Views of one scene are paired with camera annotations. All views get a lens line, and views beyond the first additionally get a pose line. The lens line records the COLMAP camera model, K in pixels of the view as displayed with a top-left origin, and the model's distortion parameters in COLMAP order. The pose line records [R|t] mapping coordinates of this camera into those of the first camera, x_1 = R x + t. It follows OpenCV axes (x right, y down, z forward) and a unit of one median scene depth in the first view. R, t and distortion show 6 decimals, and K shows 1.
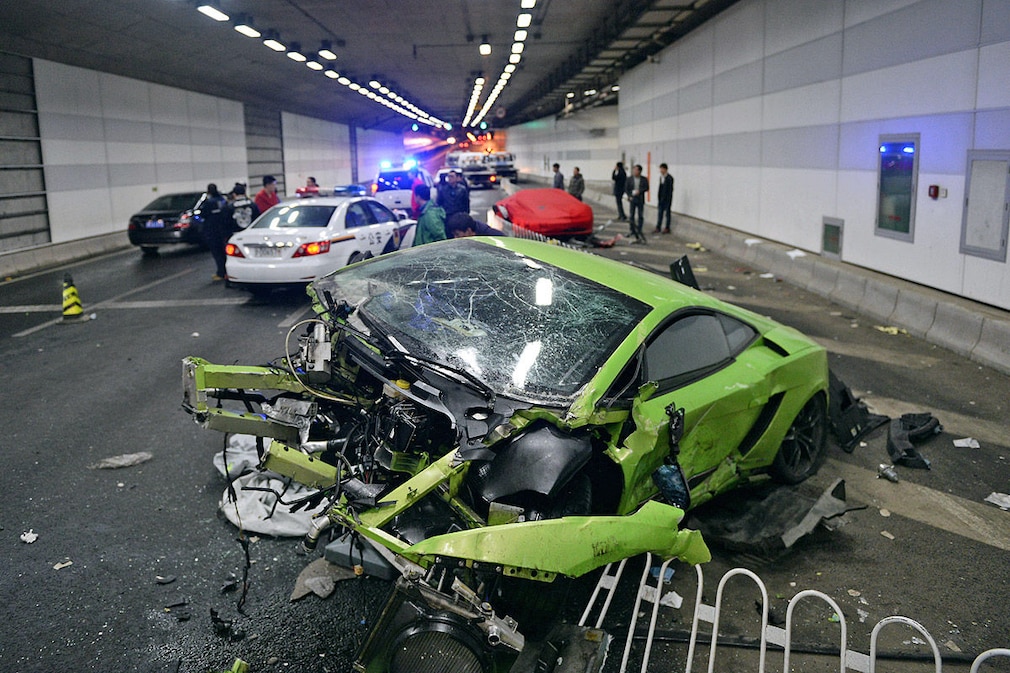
lens RADIAL K [[777.7, 0, 478.5], [0, 777.7, 297.8], [0, 0, 1]] dist [-0.052439, -0.003927]
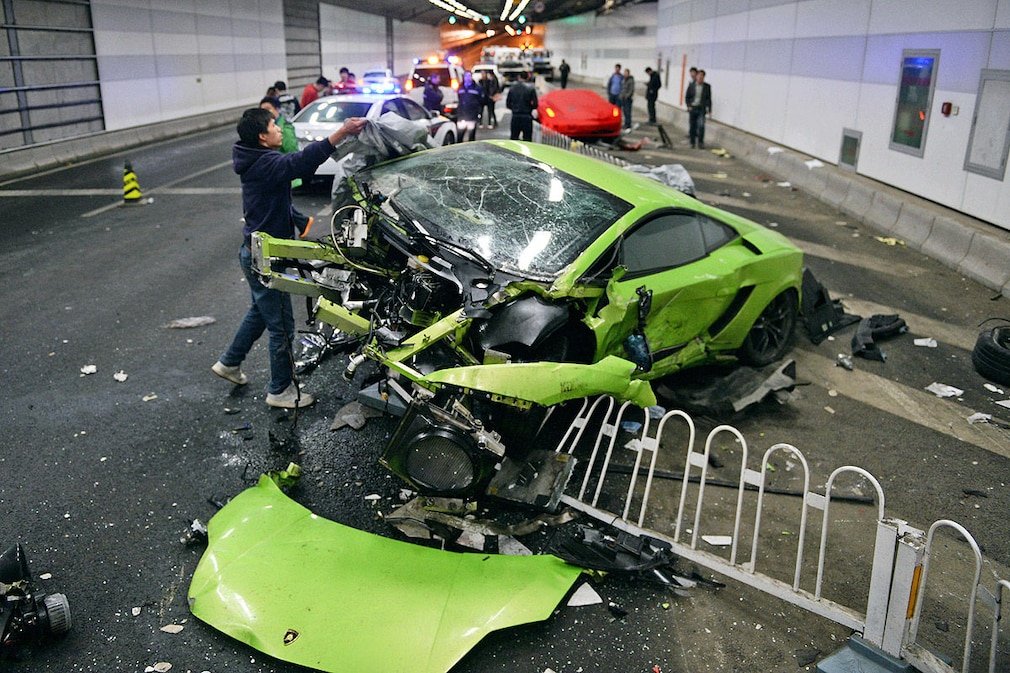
lens RADIAL K [[790.7, 0, 455.4], [0, 790.7, 308.3], [0, 0, 1]] dist [-0.053552, -0.001084]
pose [[0.996719, 0.044573, -0.067555, 0.029090], [-0.034592, 0.989217, 0.142311, 0.003751], [0.073170, -0.139507, 0.987514, -0.178961]]
